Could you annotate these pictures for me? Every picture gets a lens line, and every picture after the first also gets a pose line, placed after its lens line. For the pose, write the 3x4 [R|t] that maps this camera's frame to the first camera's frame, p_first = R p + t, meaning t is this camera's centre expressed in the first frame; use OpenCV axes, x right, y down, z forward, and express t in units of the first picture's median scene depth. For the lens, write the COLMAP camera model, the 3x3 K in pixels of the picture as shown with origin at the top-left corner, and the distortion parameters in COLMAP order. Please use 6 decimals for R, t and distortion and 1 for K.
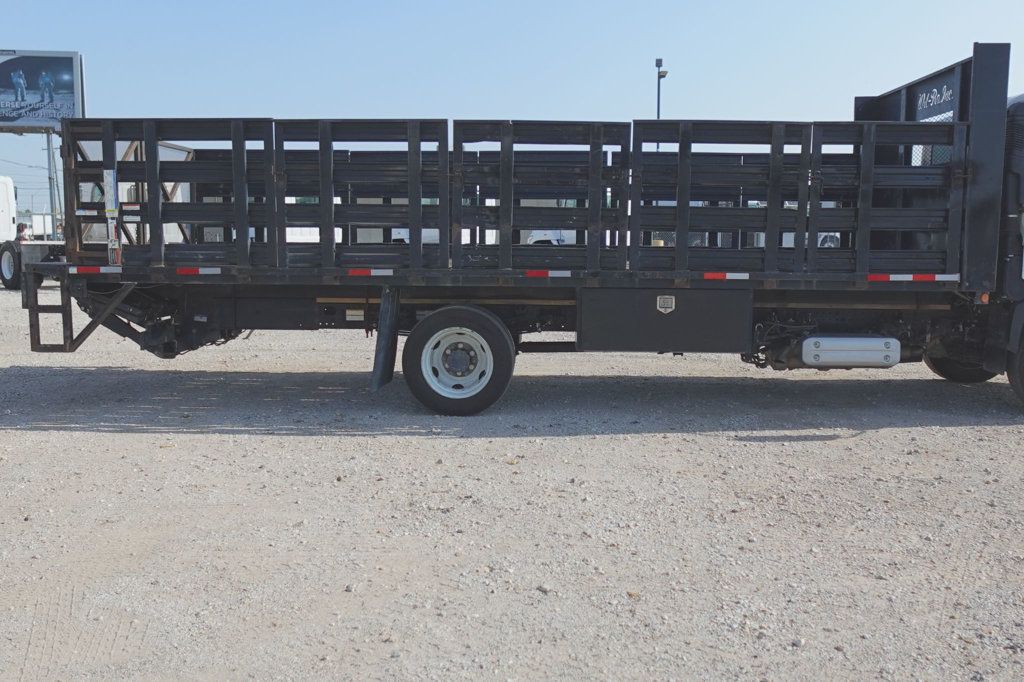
lens RADIAL K [[1101.2, 0, 516.4], [0, 1101.2, 339.6], [0, 0, 1]] dist [-0.005520, 0.000000]
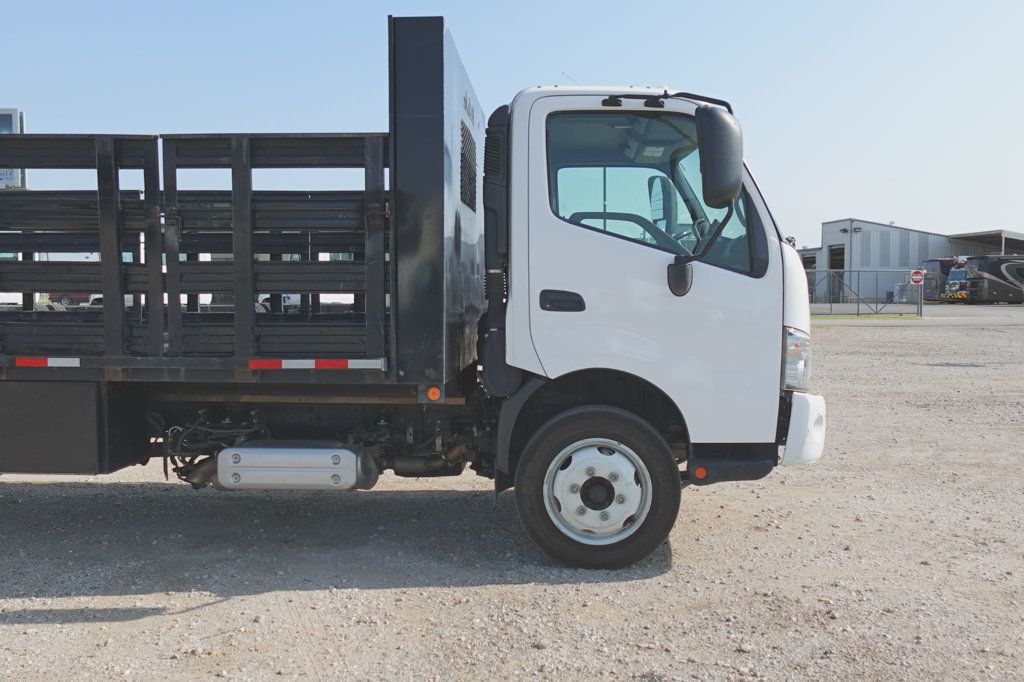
lens RADIAL K [[1101.2, 0, 502.7], [0, 1101.2, 318.2], [0, 0, 1]] dist [-0.005520, 0.000000]
pose [[0.999379, -0.004246, -0.034979, 0.479379], [0.001799, 0.997567, -0.069688, -0.036038], [0.035189, 0.069581, 0.996955, 0.322880]]
